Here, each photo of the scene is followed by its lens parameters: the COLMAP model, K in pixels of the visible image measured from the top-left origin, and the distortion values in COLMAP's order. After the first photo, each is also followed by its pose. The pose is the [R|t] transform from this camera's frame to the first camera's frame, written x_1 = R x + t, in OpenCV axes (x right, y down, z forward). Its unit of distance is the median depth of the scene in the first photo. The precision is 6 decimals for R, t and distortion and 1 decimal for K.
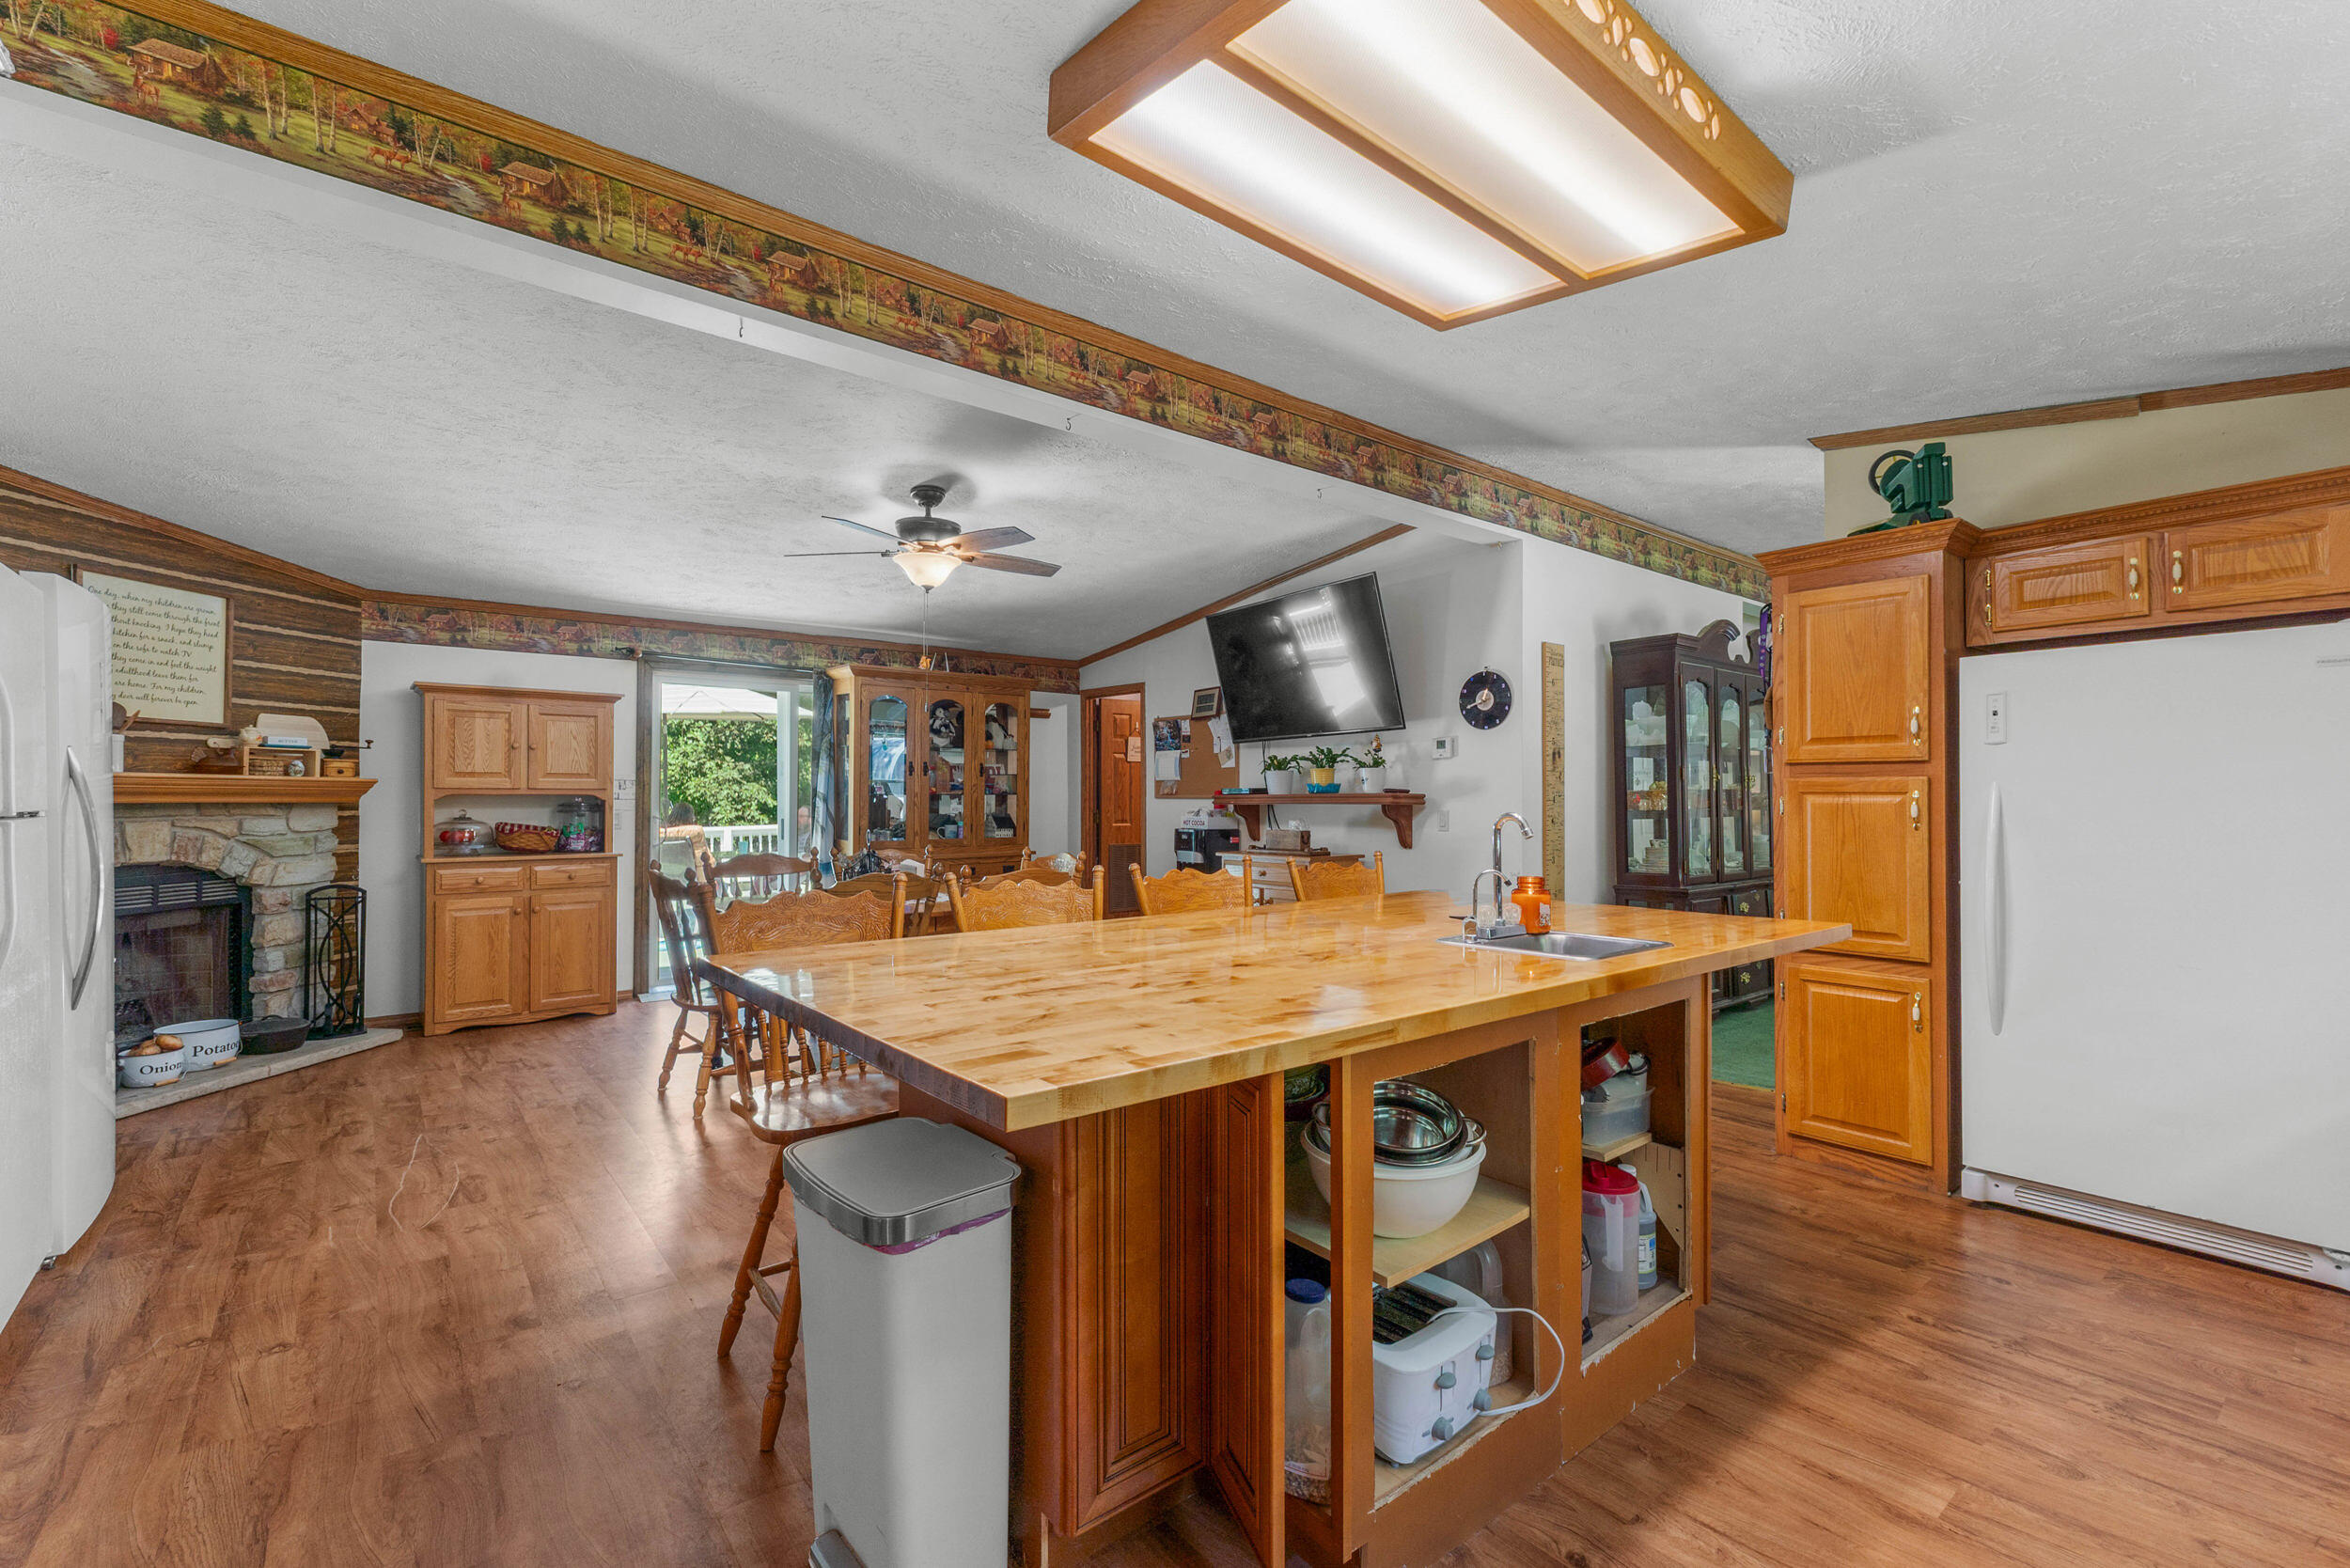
lens RADIAL K [[994.9, 0, 1158.5], [0, 994.9, 782.5], [0, 0, 1]] dist [0.001355, 0.000328]
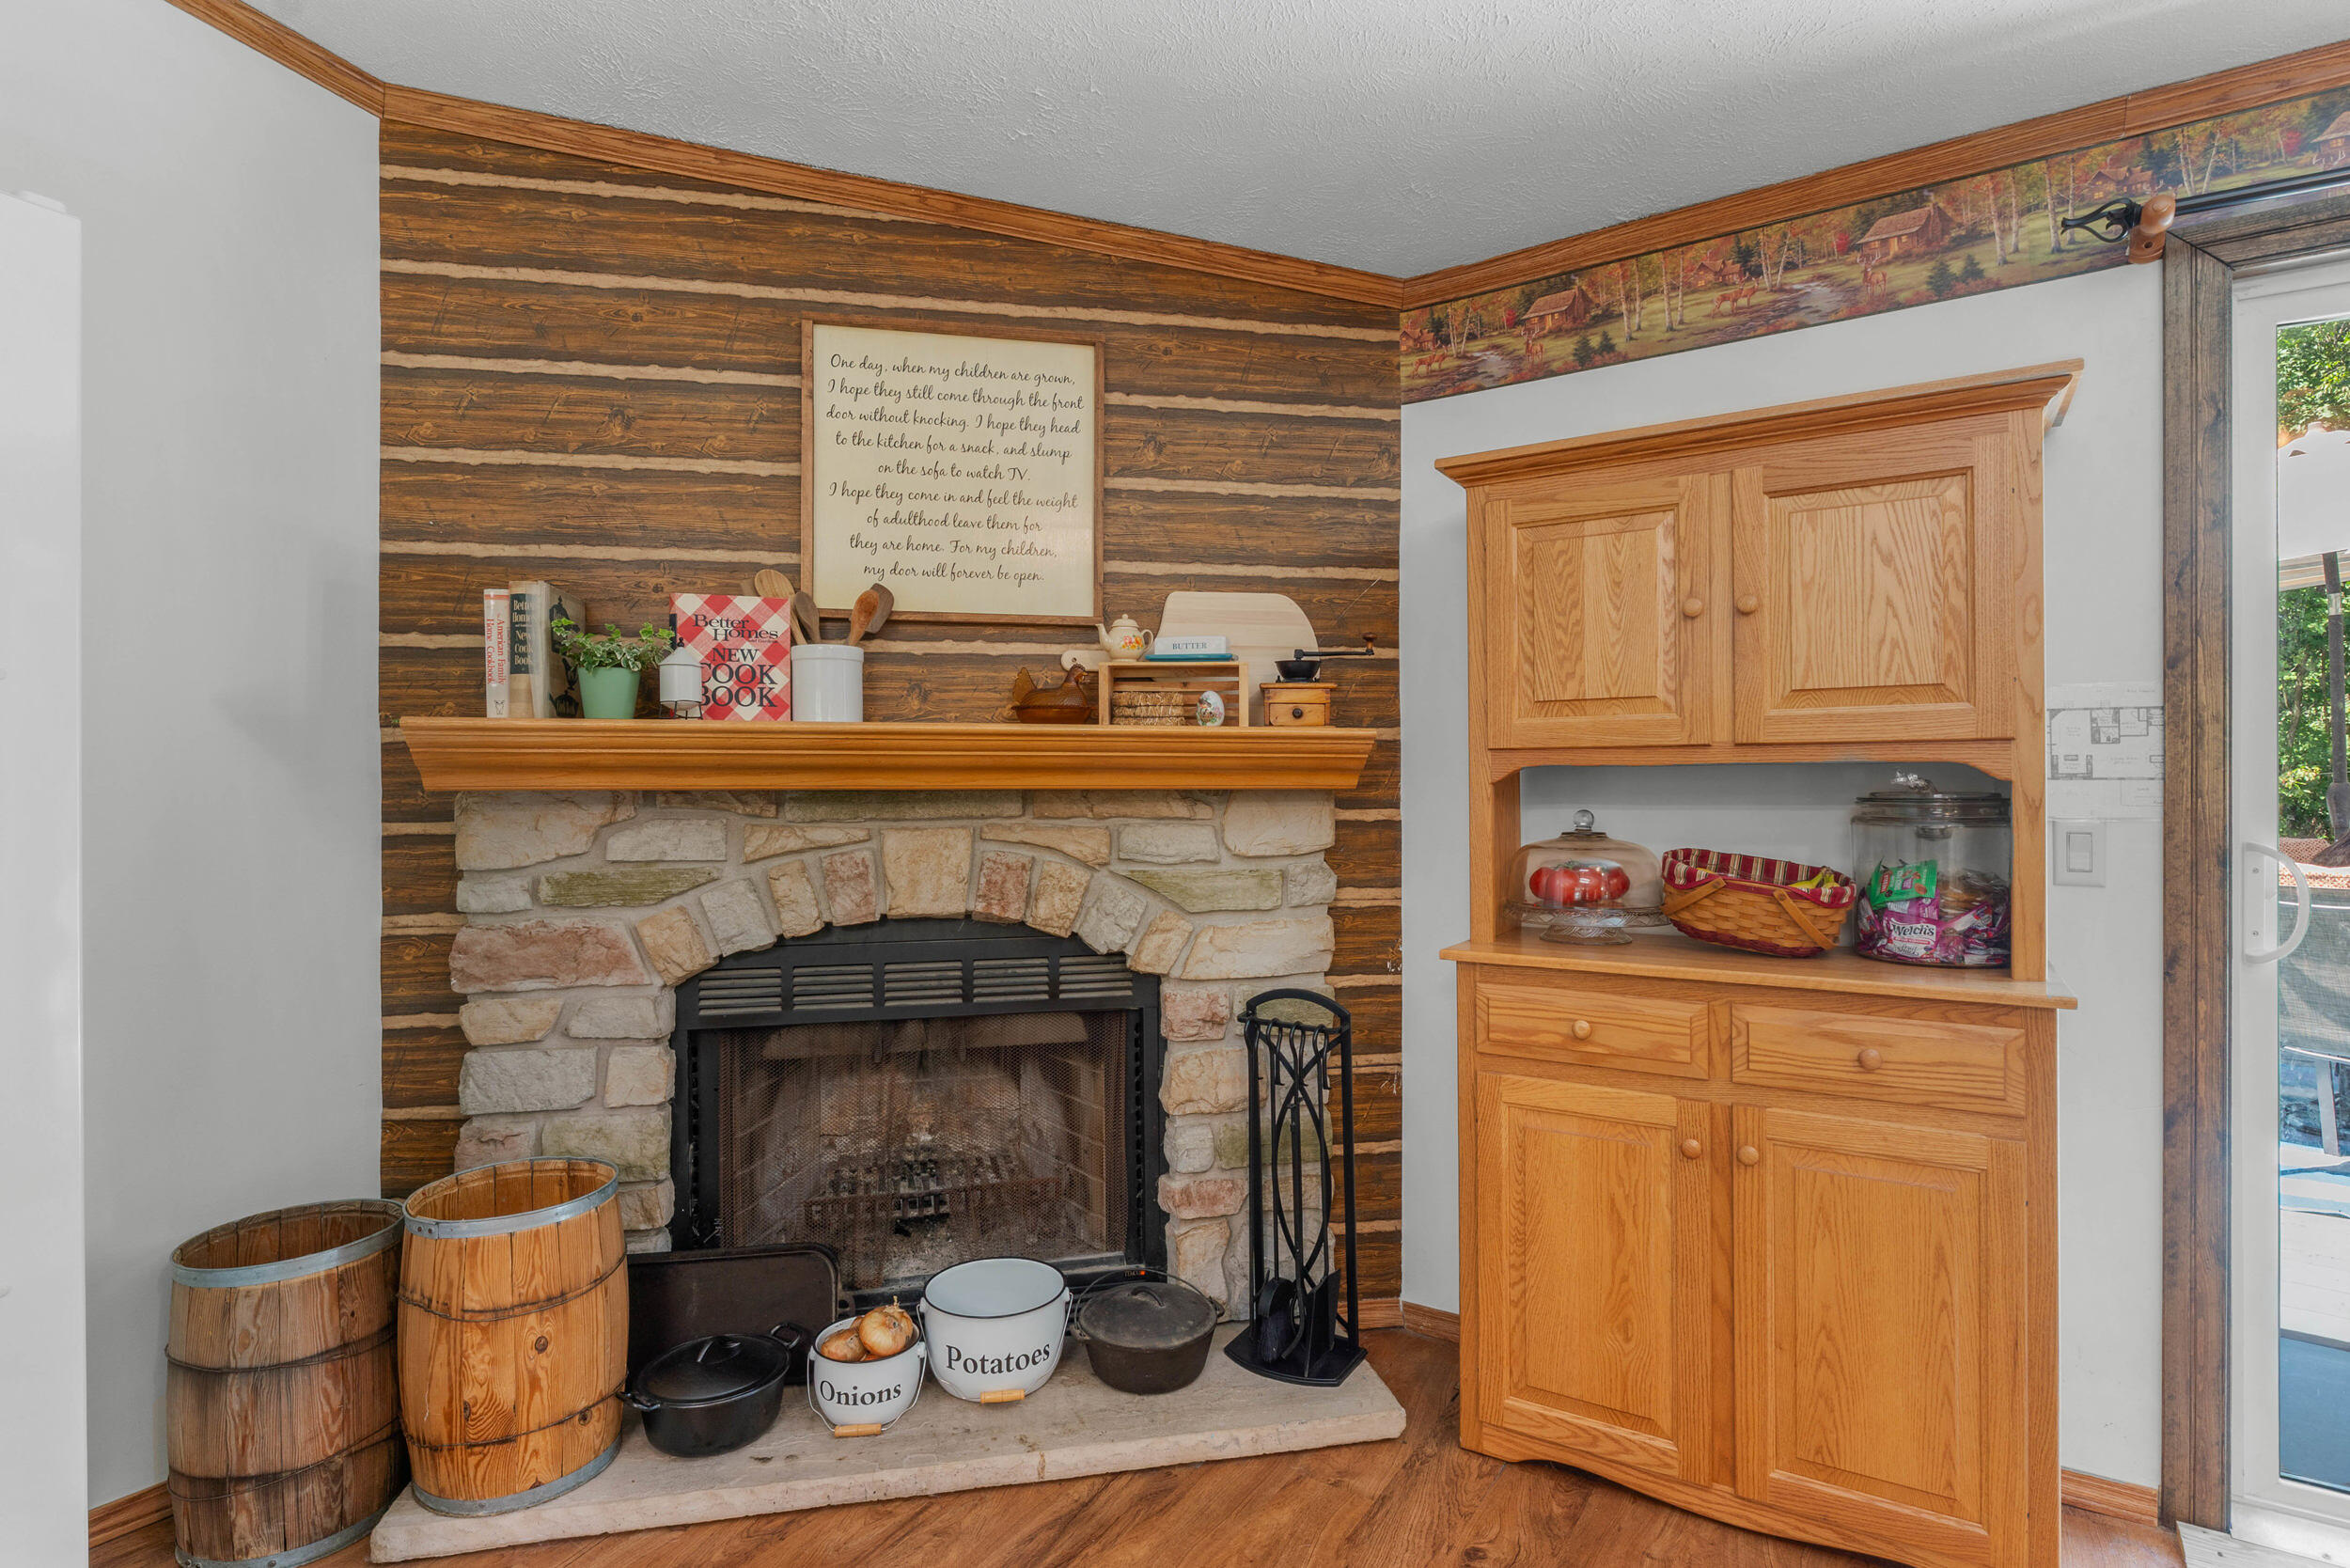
lens RADIAL K [[1186.6, 0, 1159.9], [0, 1186.6, 781.9], [0, 0, 1]] dist [-0.001807, 0.000328]
pose [[0.307909, -0.006107, -0.951396, -0.387931], [0.017645, 0.999844, -0.000707, 0.016866], [0.951252, -0.016570, 0.307968, 0.818404]]
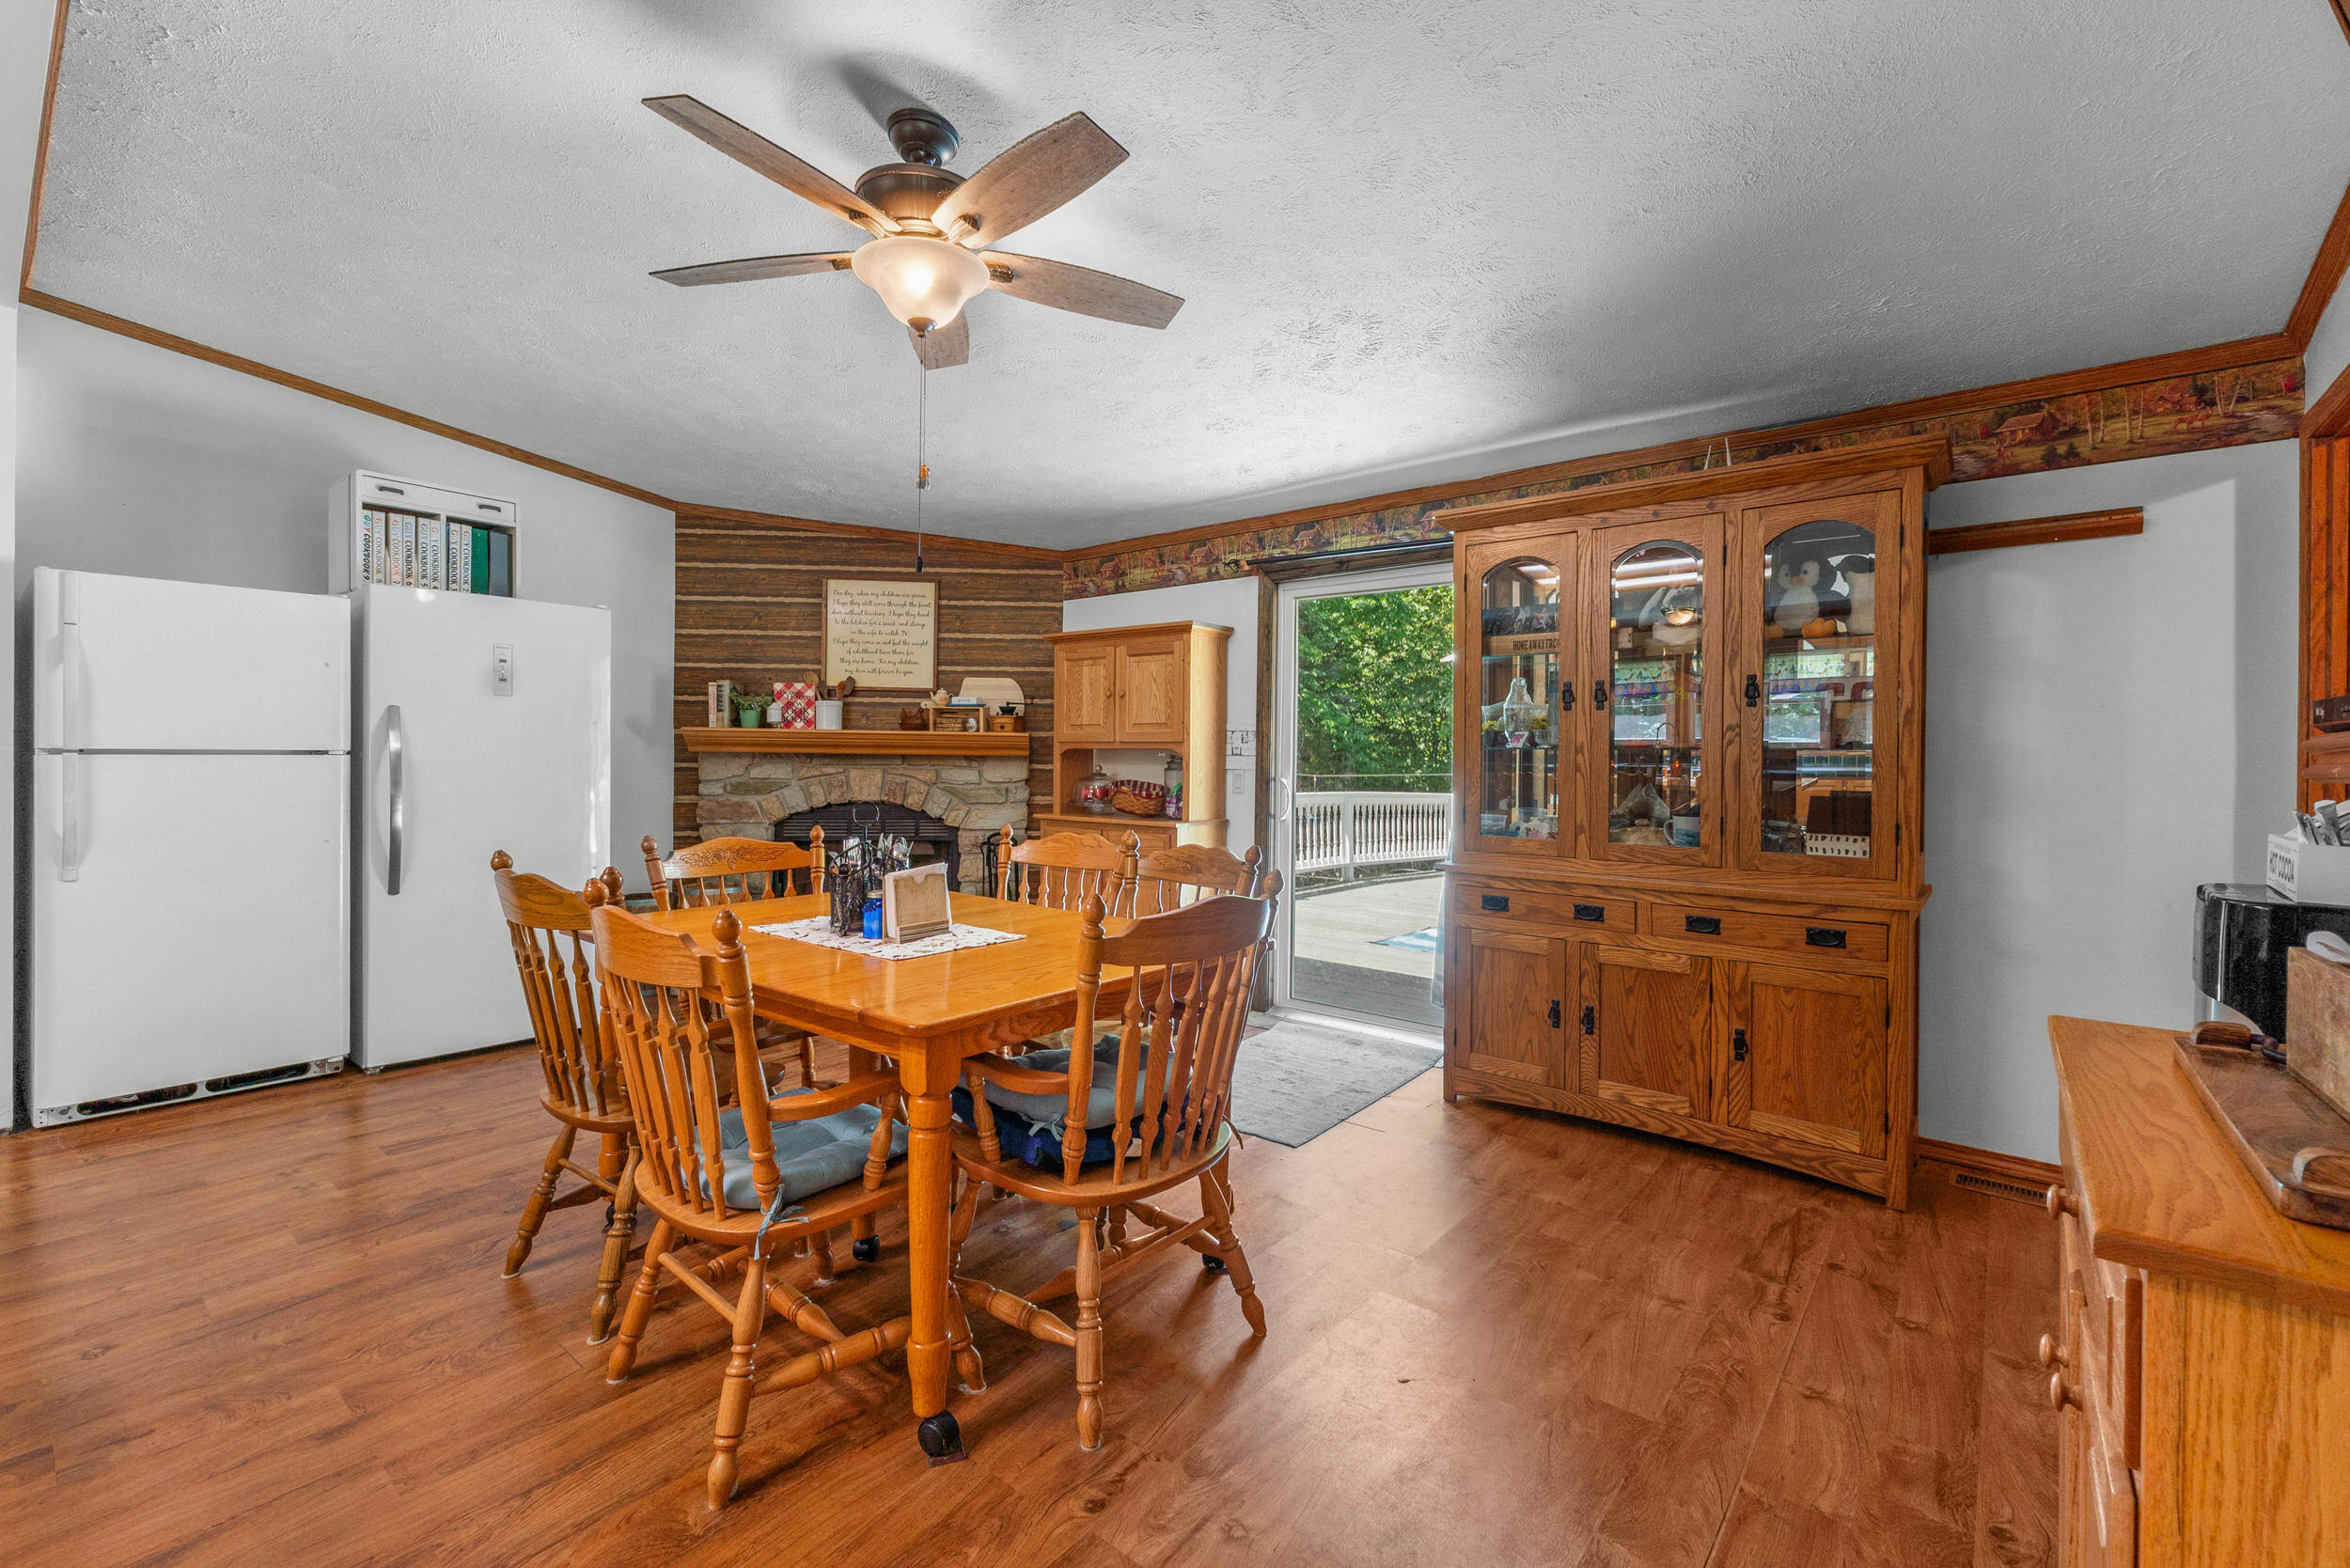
lens RADIAL K [[1003.6, 0, 1162.6], [0, 1003.6, 761.0], [0, 0, 1]] dist [0.001775, -0.000440]
pose [[0.201091, 0.005853, -0.979555, 0.275838], [0.003713, 0.999970, 0.006737, 0.019568], [0.979566, -0.004992, 0.201063, 0.977887]]
